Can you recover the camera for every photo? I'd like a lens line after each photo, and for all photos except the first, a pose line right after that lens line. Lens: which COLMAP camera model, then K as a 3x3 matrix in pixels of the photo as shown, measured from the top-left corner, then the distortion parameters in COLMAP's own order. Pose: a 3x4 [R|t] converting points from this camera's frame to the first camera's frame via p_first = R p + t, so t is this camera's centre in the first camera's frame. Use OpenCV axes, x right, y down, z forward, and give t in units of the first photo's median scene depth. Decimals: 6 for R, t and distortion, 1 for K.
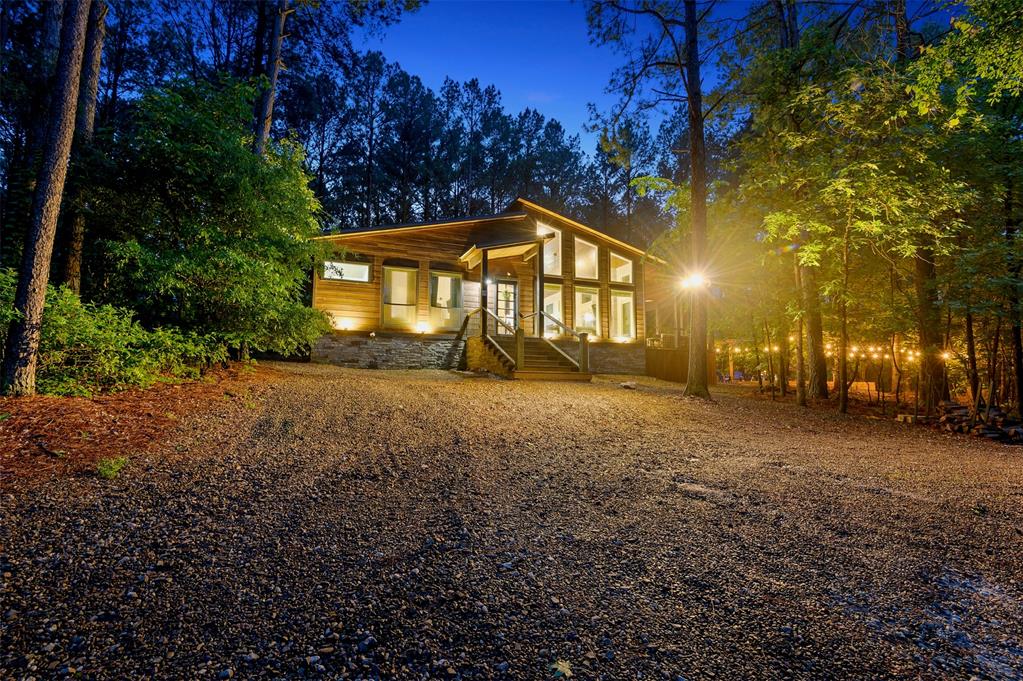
lens RADIAL K [[473.6, 0, 509.8], [0, 473.6, 334.8], [0, 0, 1]] dist [0.005192, -0.000493]
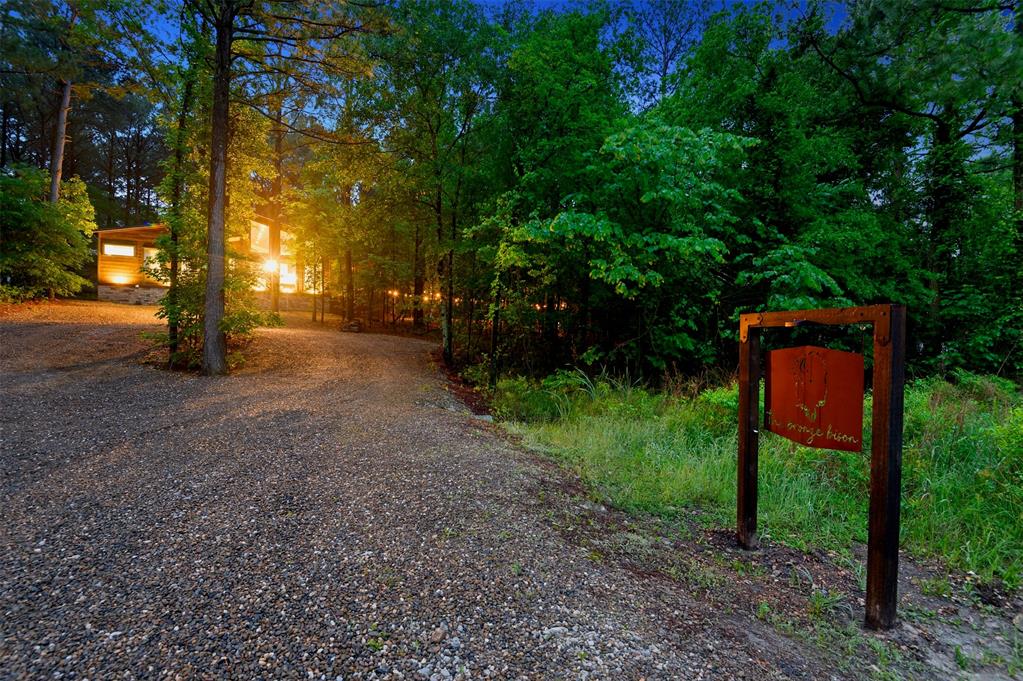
lens RADIAL K [[473.6, 0, 509.8], [0, 473.6, 334.8], [0, 0, 1]] dist [0.005192, -0.000493]
pose [[0.981189, 0.000224, 0.193052, 0.758835], [-0.020864, 0.994265, 0.104892, -0.035709], [-0.191921, -0.106947, 0.975566, -1.067352]]
